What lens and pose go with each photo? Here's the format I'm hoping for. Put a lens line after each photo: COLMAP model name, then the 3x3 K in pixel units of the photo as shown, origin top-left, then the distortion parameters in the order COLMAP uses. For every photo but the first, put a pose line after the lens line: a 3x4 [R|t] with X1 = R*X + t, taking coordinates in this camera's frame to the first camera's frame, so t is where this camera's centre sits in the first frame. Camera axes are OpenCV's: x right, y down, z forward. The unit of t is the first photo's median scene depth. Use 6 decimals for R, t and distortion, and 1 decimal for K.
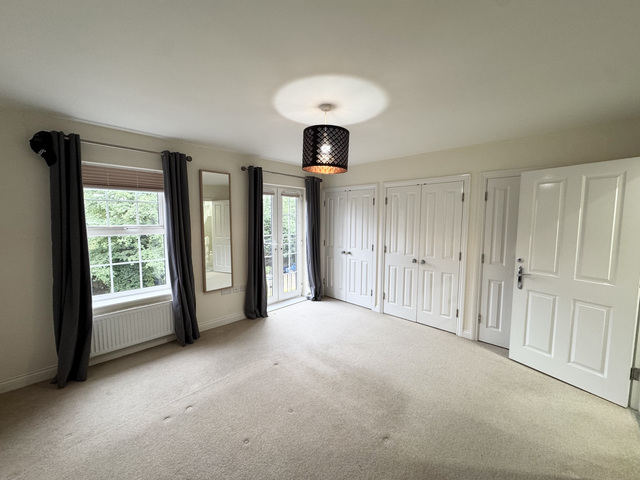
lens RADIAL K [[255.3, 0, 319.6], [0, 255.3, 240.7], [0, 0, 1]] dist [-0.000218, -0.000035]
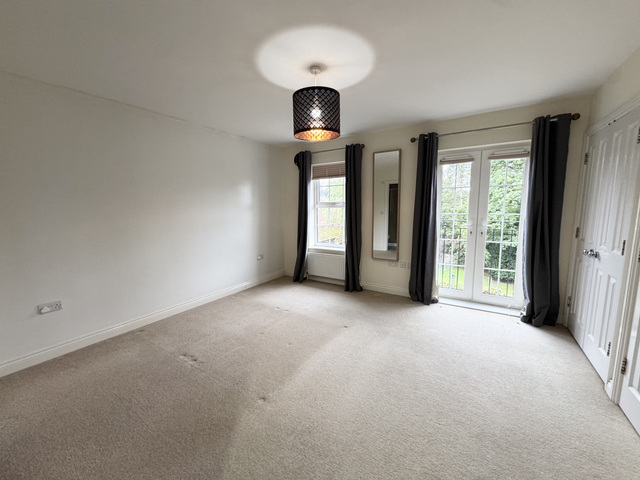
lens RADIAL K [[255.3, 0, 320.5], [0, 255.3, 238.7], [0, 0, 1]] dist [-0.000218, -0.000035]
pose [[0.215976, 0.129296, -0.967800, 0.564044], [-0.061182, 0.991038, 0.118747, -0.011708], [0.974480, 0.033565, 0.221951, 0.449673]]
